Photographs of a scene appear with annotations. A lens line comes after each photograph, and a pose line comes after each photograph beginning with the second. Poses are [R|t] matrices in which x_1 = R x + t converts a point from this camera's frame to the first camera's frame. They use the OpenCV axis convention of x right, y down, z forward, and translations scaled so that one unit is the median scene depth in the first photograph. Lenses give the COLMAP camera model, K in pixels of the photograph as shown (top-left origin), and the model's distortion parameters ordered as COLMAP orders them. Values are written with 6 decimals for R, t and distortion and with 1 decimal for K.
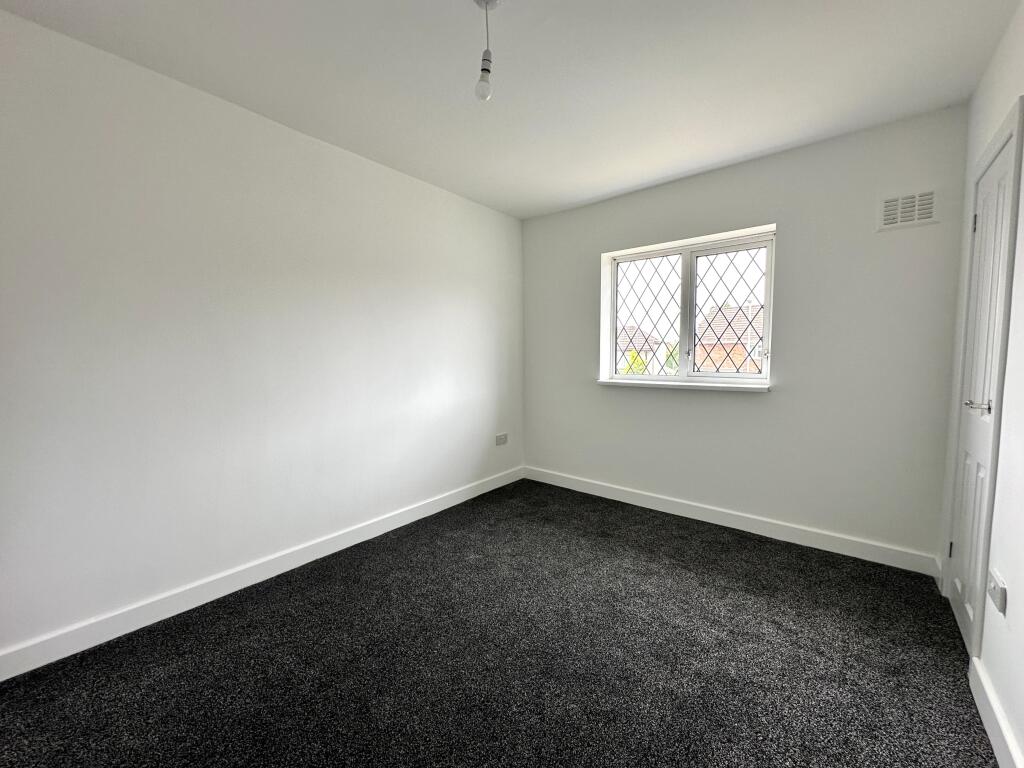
lens RADIAL K [[415.5, 0, 514.2], [0, 415.5, 383.1], [0, 0, 1]] dist [-0.002850, -0.000499]
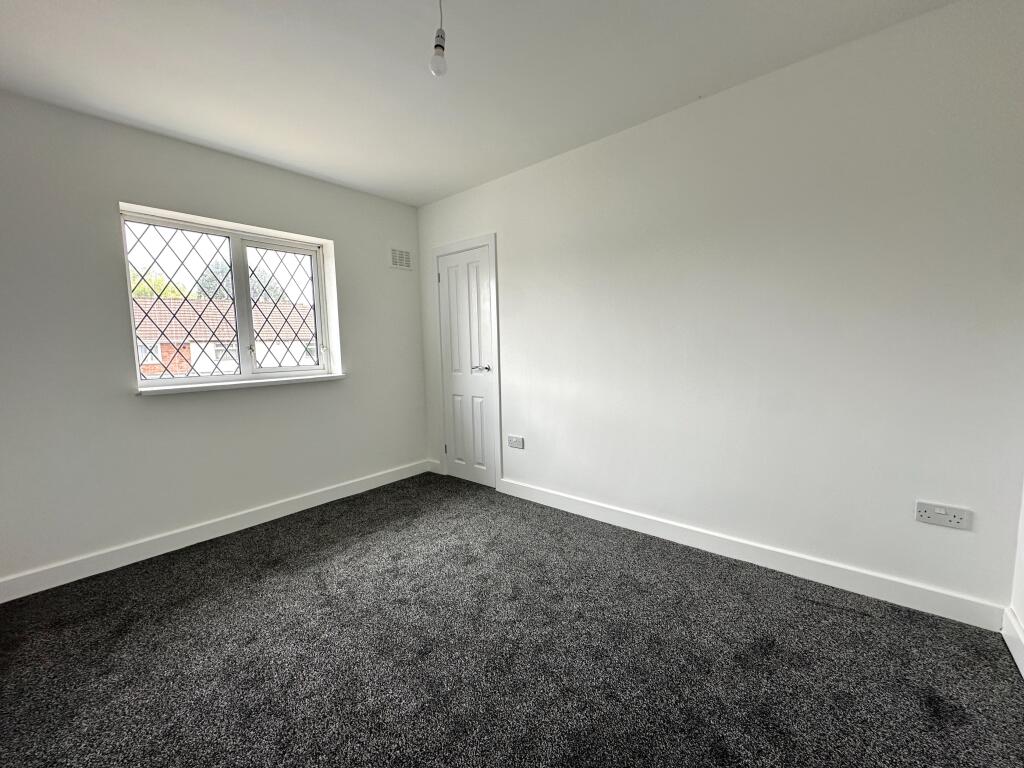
lens RADIAL K [[415.5, 0, 514.2], [0, 415.5, 383.1], [0, 0, 1]] dist [-0.002850, -0.000499]
pose [[-0.006923, -0.086332, 0.996242, -0.576417], [0.092971, 0.991896, 0.086601, -0.023313], [-0.995645, 0.093221, 0.001159, 0.464696]]
